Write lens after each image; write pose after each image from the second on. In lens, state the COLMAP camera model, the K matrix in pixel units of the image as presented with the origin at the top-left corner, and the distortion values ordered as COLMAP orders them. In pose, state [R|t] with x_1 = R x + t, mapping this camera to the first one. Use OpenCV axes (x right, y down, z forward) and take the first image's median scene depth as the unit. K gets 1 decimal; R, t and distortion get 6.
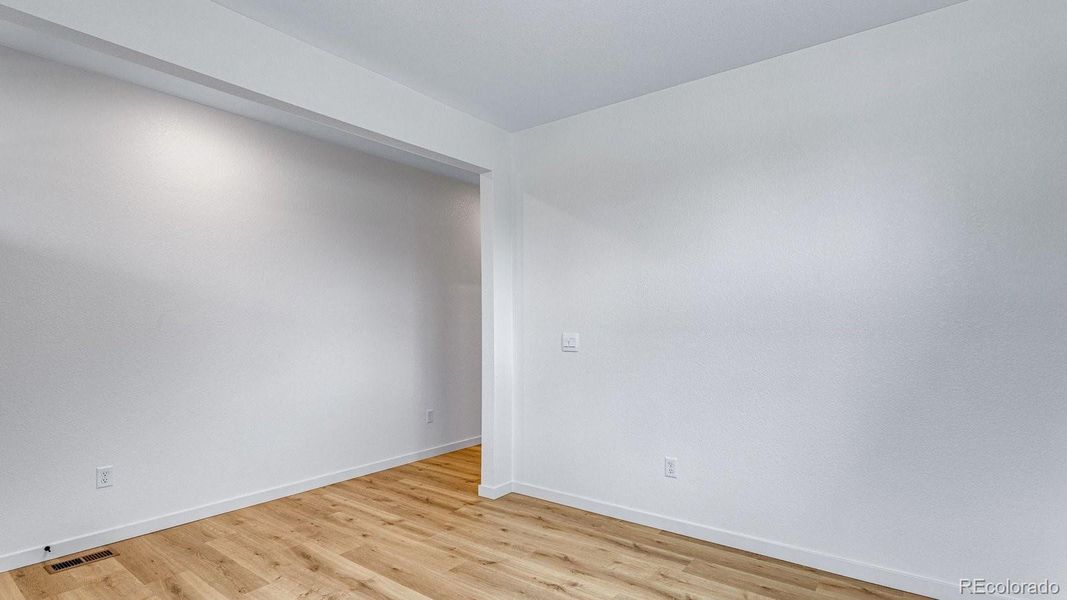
lens RADIAL K [[499.1, 0, 534.7], [0, 499.1, 299.0], [0, 0, 1]] dist [-0.023457, 0.000549]
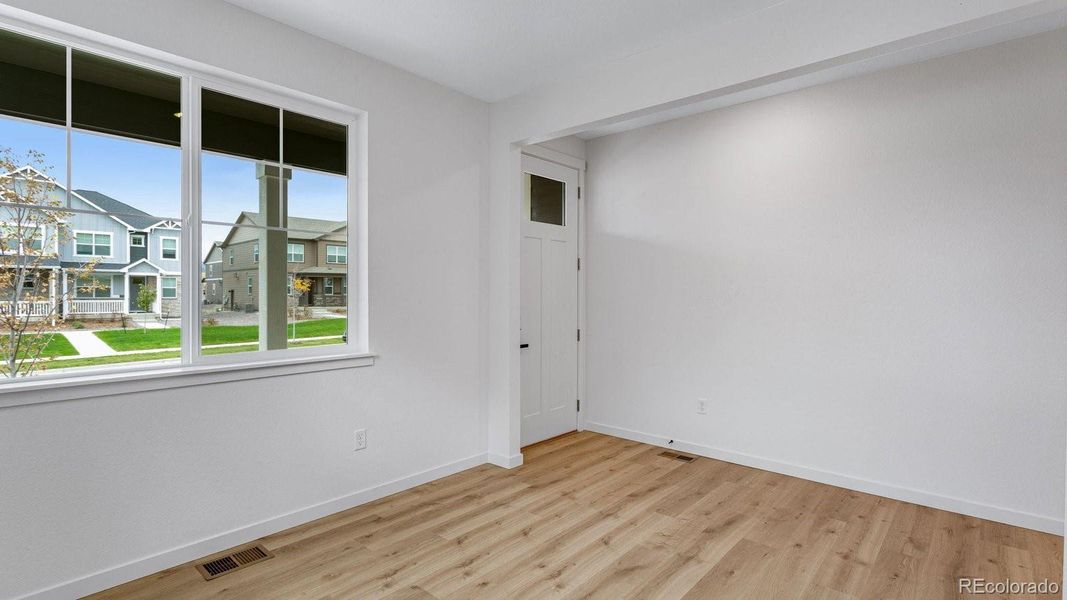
lens RADIAL K [[499.1, 0, 532.7], [0, 499.1, 292.4], [0, 0, 1]] dist [-0.023457, 0.000549]
pose [[-0.030833, 0.013906, -0.999428, 0.413432], [0.030142, 0.999461, 0.012977, 0.007040], [0.999070, -0.029725, -0.031235, 0.449898]]
